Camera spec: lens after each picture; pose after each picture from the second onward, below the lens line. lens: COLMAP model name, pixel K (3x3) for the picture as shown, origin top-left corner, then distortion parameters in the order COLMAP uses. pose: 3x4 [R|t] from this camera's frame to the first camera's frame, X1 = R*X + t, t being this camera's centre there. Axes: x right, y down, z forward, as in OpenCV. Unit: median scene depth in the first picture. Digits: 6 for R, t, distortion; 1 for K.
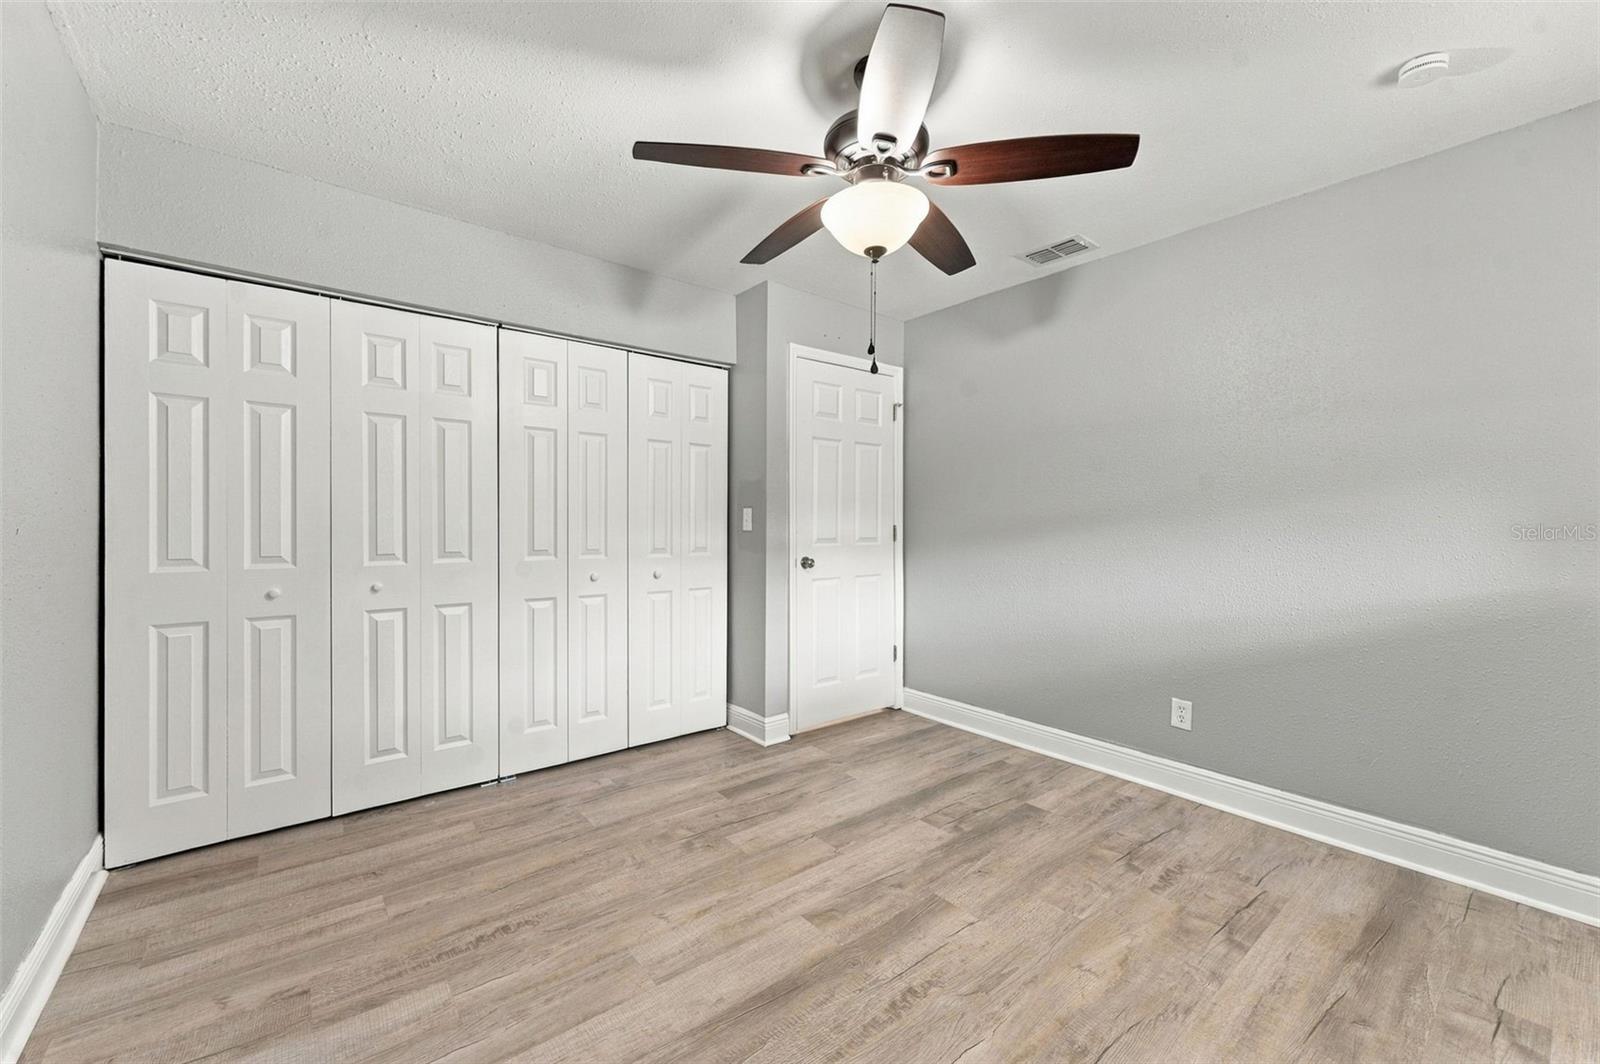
lens RADIAL K [[649.7, 0, 802.0], [0, 649.7, 520.1], [0, 0, 1]] dist [-0.000338, -0.000226]
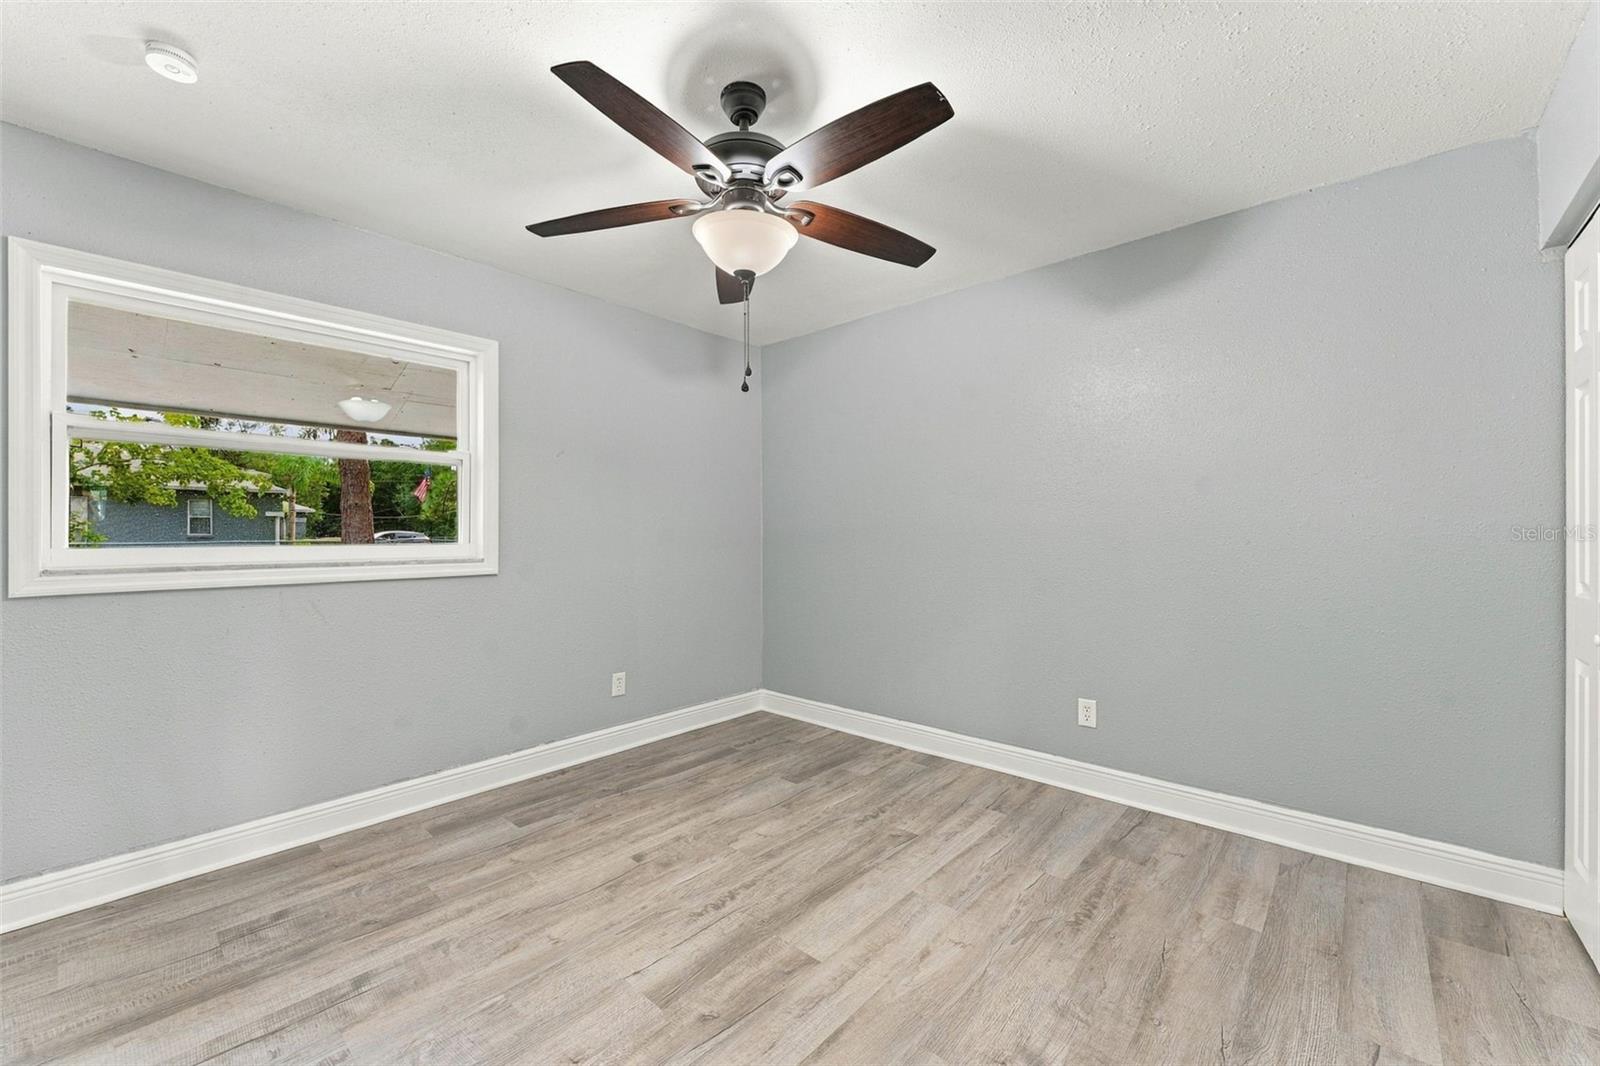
lens RADIAL K [[632.4, 0, 800.0], [0, 632.4, 533.0], [0, 0, 1]] dist [-0.000809, -0.000278]
pose [[-0.987926, -0.003881, -0.154880, 0.178984], [-0.002906, 0.999975, -0.006521, 0.003947], [0.154901, -0.005992, -0.987912, 1.989133]]
